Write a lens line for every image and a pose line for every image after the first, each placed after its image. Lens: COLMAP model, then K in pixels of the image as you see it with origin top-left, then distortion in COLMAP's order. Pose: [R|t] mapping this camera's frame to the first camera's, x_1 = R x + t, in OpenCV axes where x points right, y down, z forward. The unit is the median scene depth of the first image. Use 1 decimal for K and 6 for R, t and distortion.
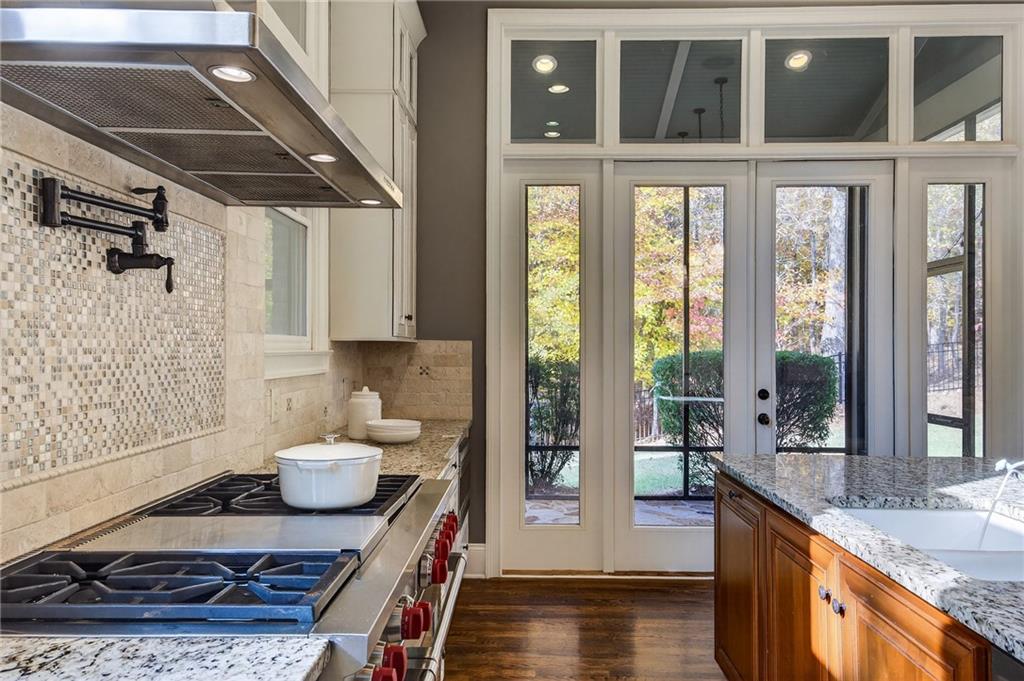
lens RADIAL K [[733.8, 0, 512.5], [0, 733.8, 348.7], [0, 0, 1]] dist [0.039803, 0.014091]
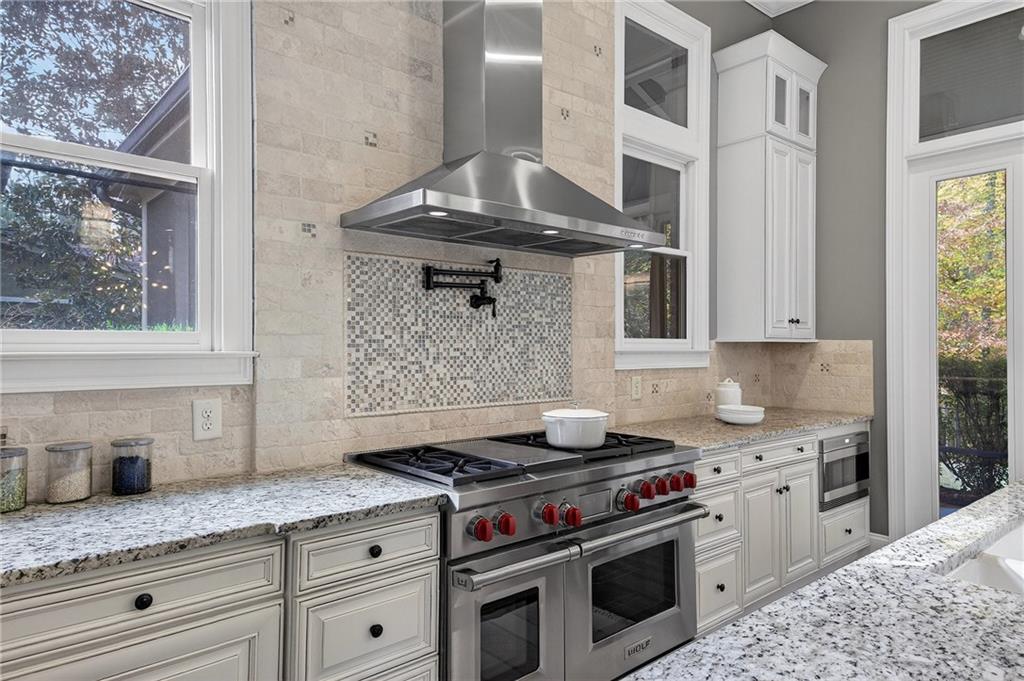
lens RADIAL K [[638.4, 0, 507.6], [0, 638.4, 338.0], [0, 0, 1]] dist [0.034295, 0.003033]
pose [[0.663426, -0.018222, -0.748020, 0.706213], [0.004773, 0.999786, -0.020122, 0.006644], [0.748227, 0.009779, 0.663371, -0.008999]]
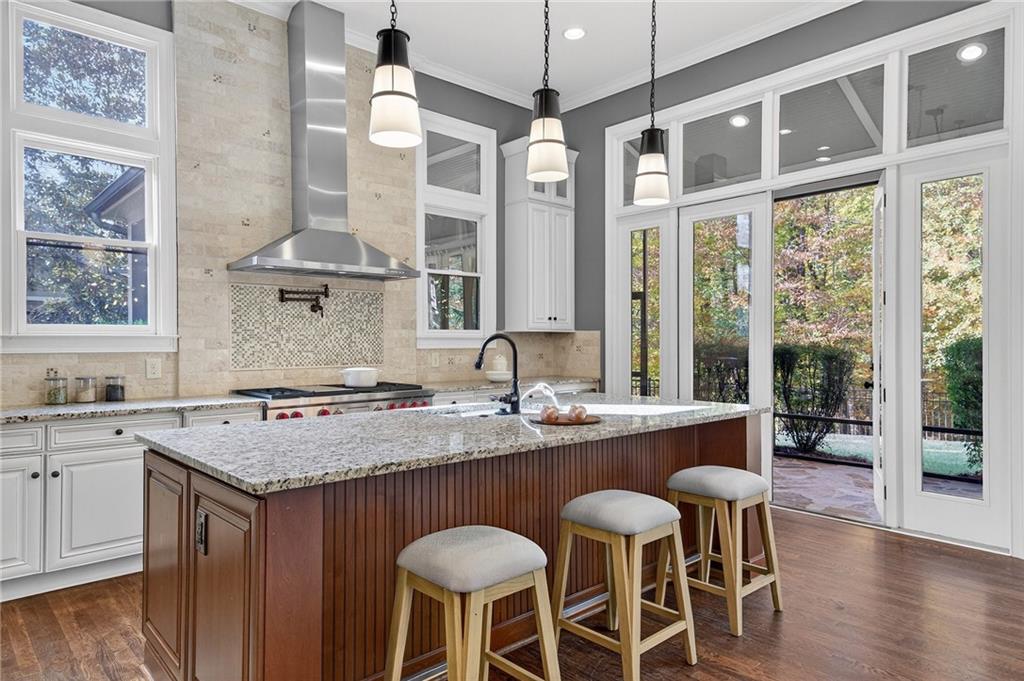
lens RADIAL K [[638.4, 0, 518.5], [0, 638.4, 341.1], [0, 0, 1]] dist [0.034295, 0.003033]
pose [[0.677842, -0.008555, -0.735157, 2.133324], [0.005855, 0.999963, -0.006239, 0.050204], [0.735184, -0.000075, 0.677868, -0.263757]]
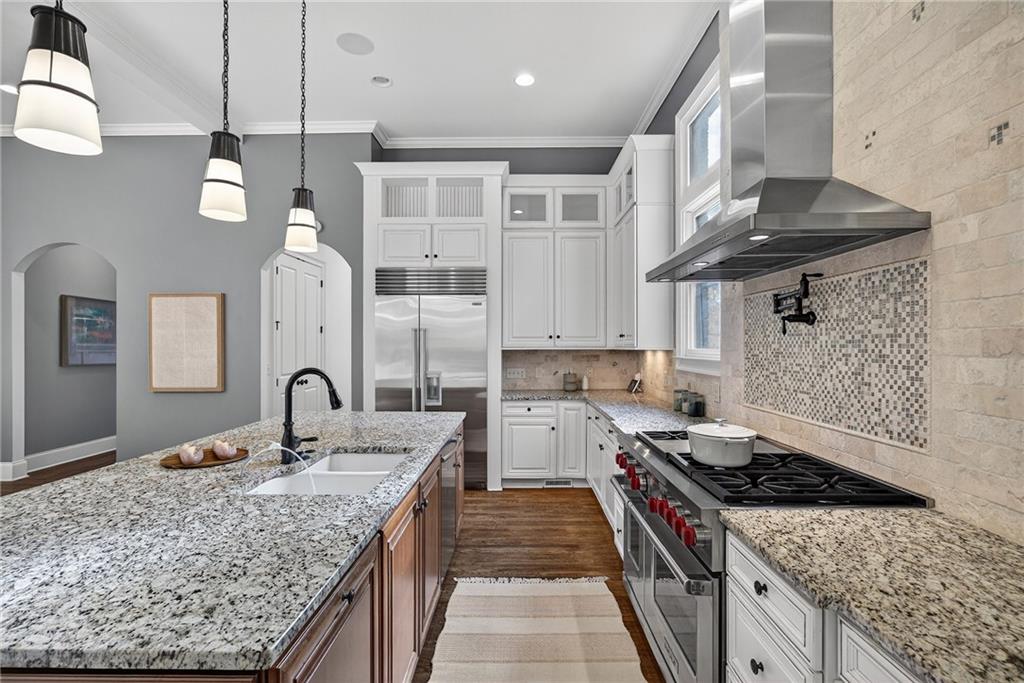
lens RADIAL K [[469.0, 0, 515.5], [0, 469.0, 343.0], [0, 0, 1]] dist [0.017102, 0.001054]
pose [[-0.999886, -0.008660, -0.012330, 0.226335], [-0.008629, 0.999959, -0.002615, -0.044116], [0.012352, -0.002508, -0.999921, 2.134653]]
